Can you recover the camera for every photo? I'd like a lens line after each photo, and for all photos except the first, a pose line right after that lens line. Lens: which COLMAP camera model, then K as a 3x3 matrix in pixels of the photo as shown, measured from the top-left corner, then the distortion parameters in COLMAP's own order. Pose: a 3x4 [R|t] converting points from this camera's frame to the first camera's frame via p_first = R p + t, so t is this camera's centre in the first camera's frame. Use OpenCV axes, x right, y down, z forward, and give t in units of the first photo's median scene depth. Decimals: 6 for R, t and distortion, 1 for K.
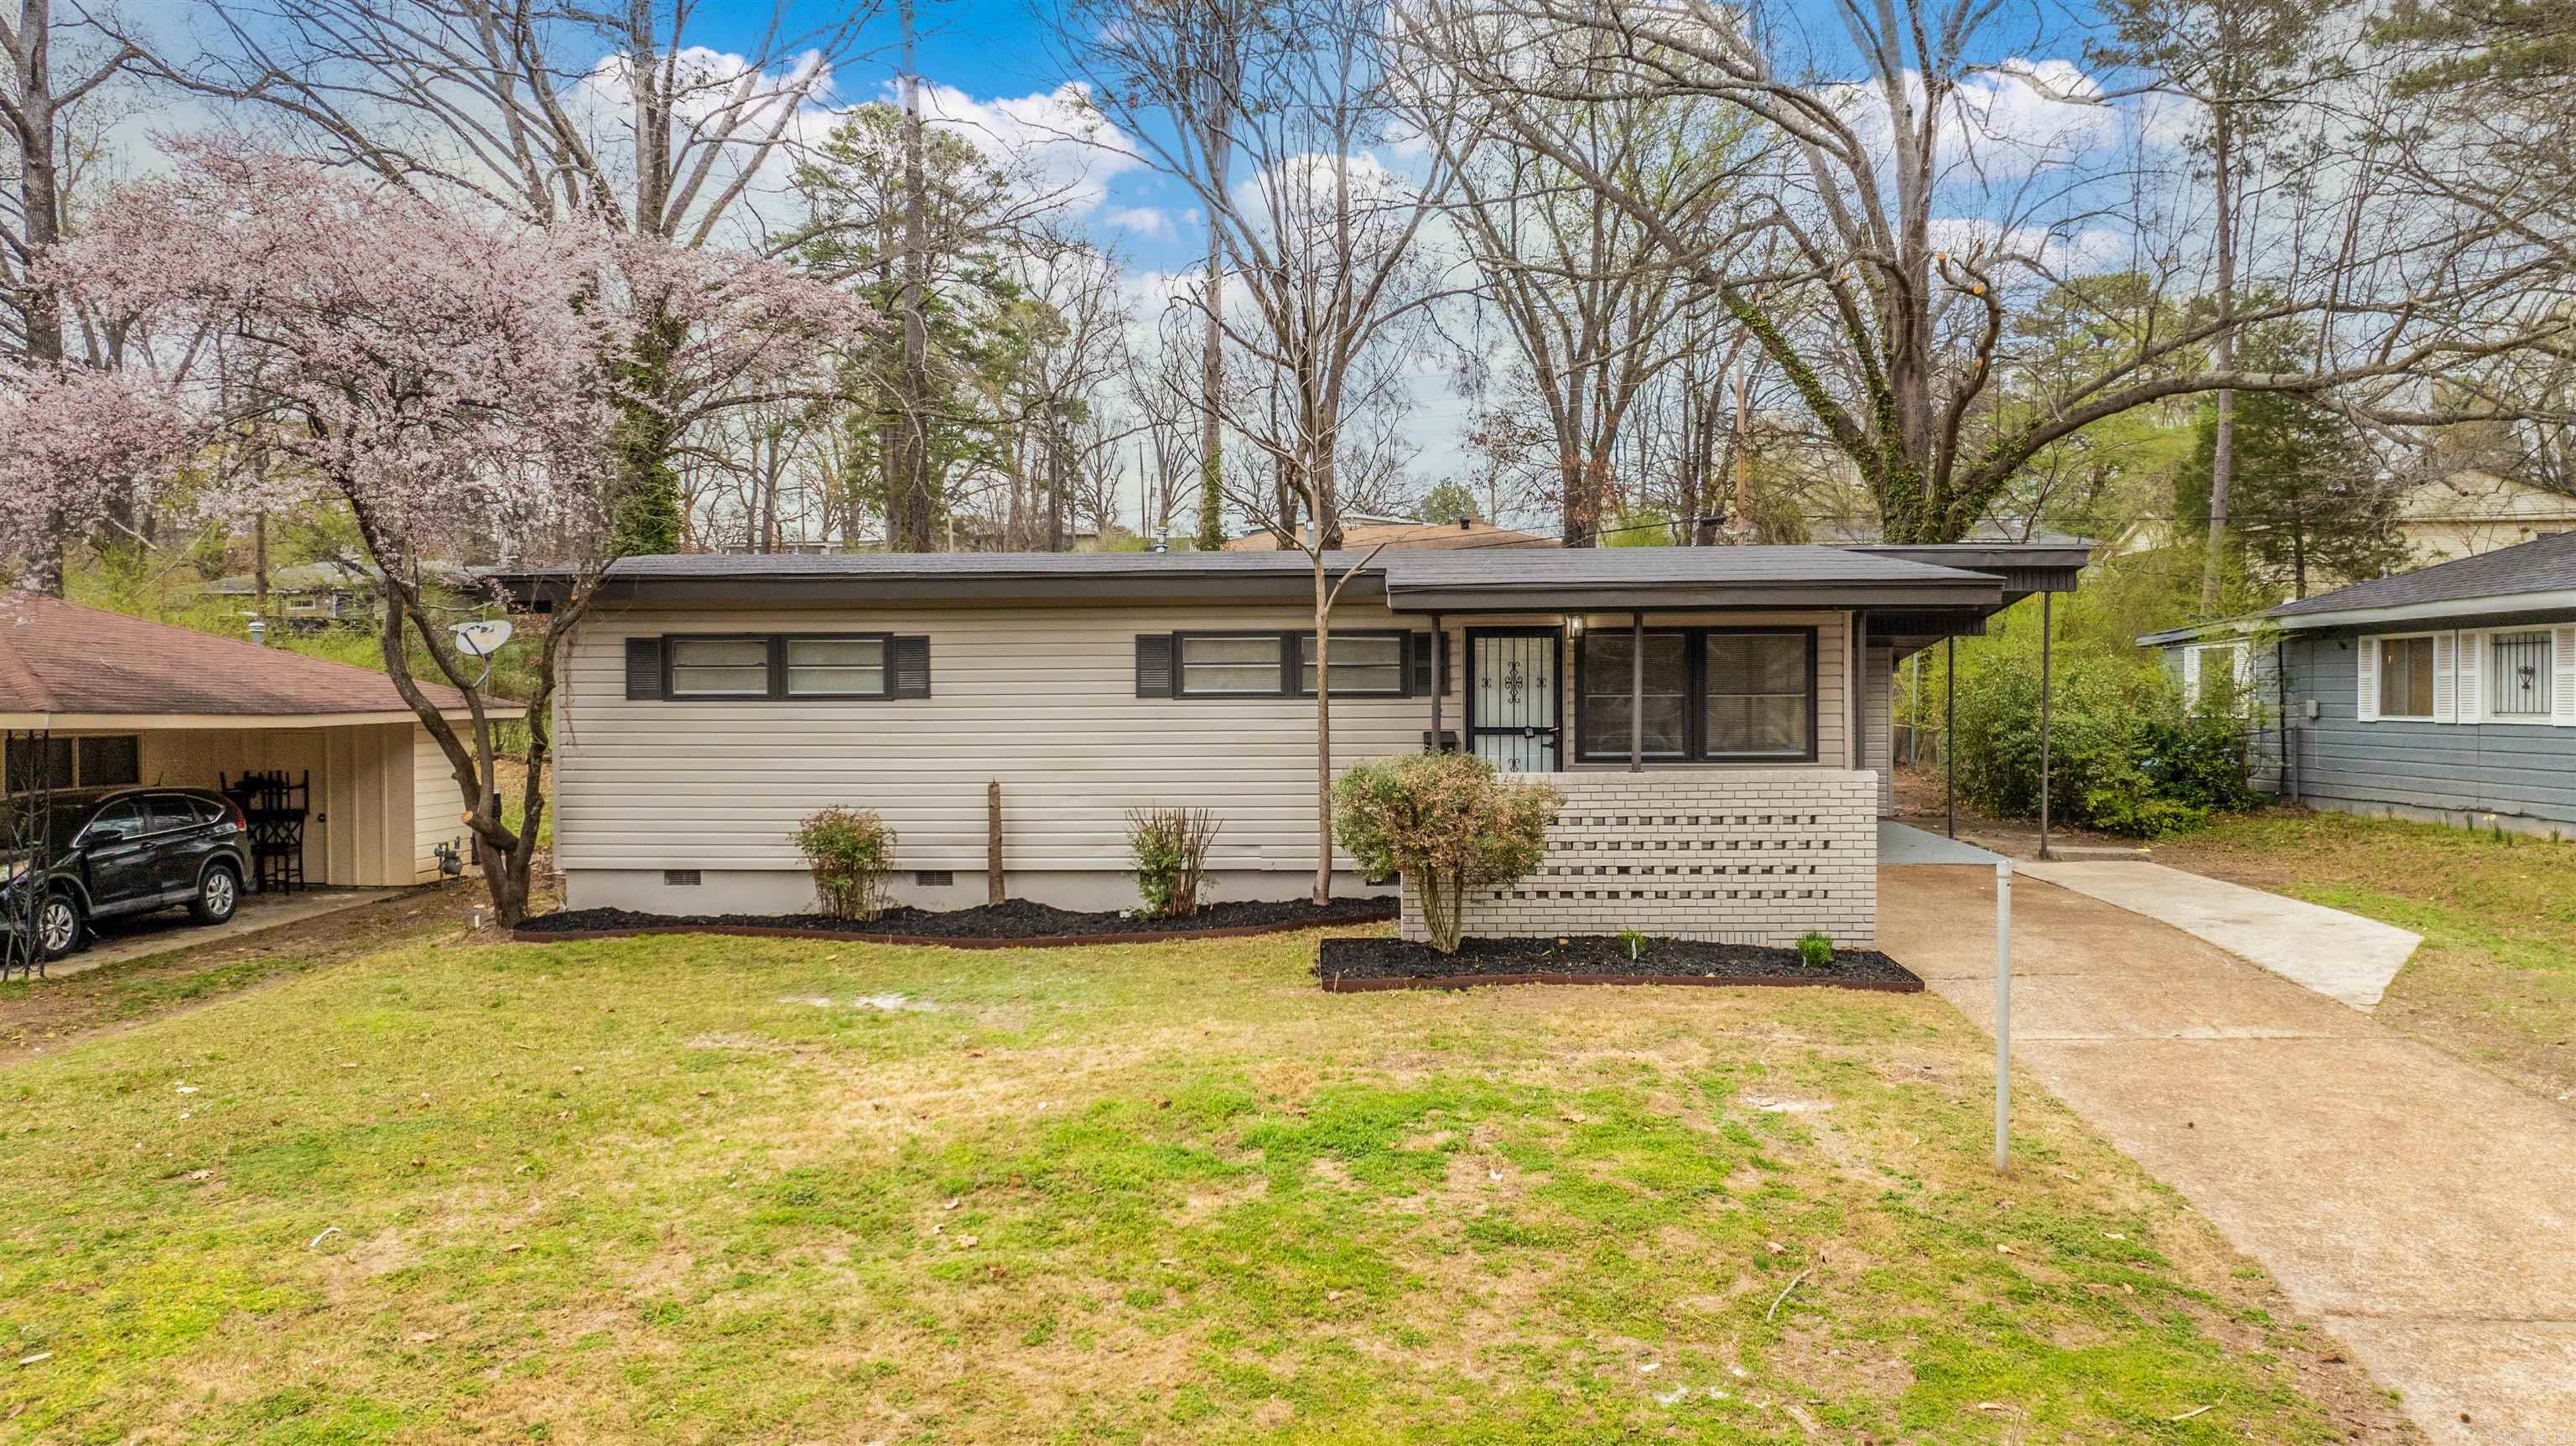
lens RADIAL K [[1813.3, 0, 1279.5], [0, 1813.3, 708.0], [0, 0, 1]] dist [-0.030683, 0.002421]
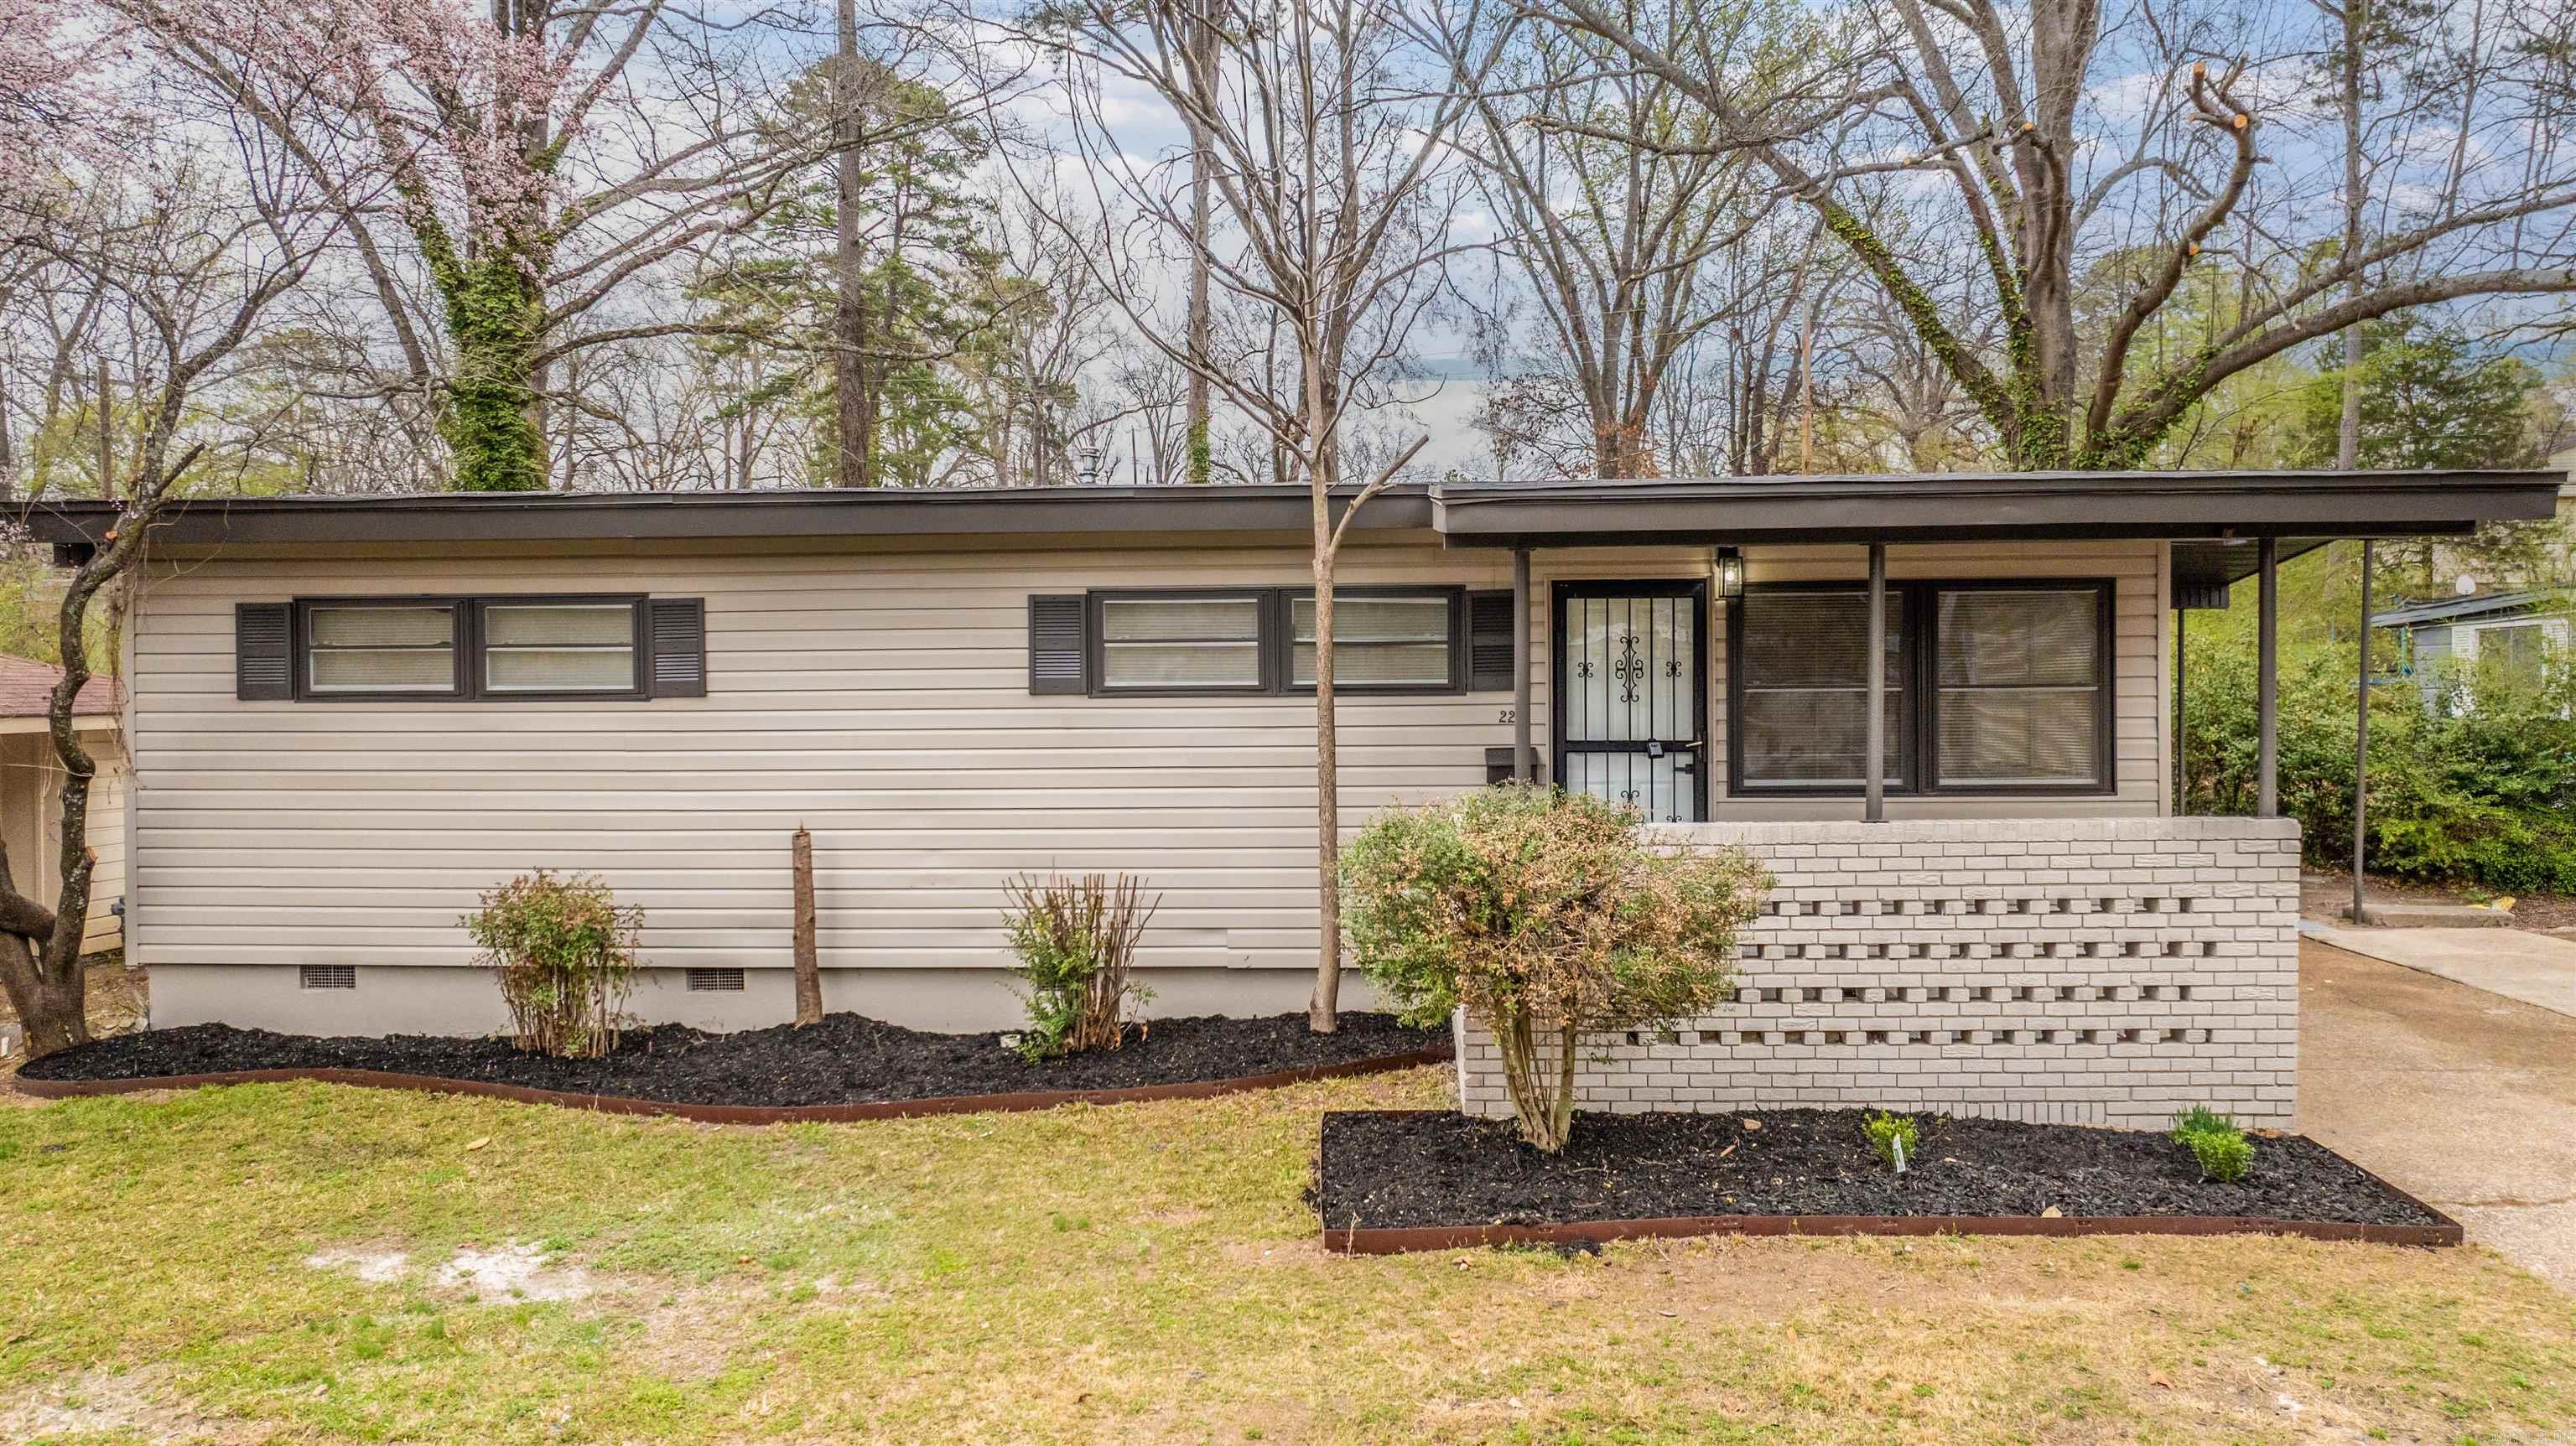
lens RADIAL K [[1813.3, 0, 1285.2], [0, 1813.3, 709.3], [0, 0, 1]] dist [-0.030683, 0.002421]
pose [[0.999996, -0.002258, 0.001941, 0.008771], [0.002256, 0.999997, 0.000929, -0.001001], [-0.001943, -0.000924, 0.999998, 0.369155]]
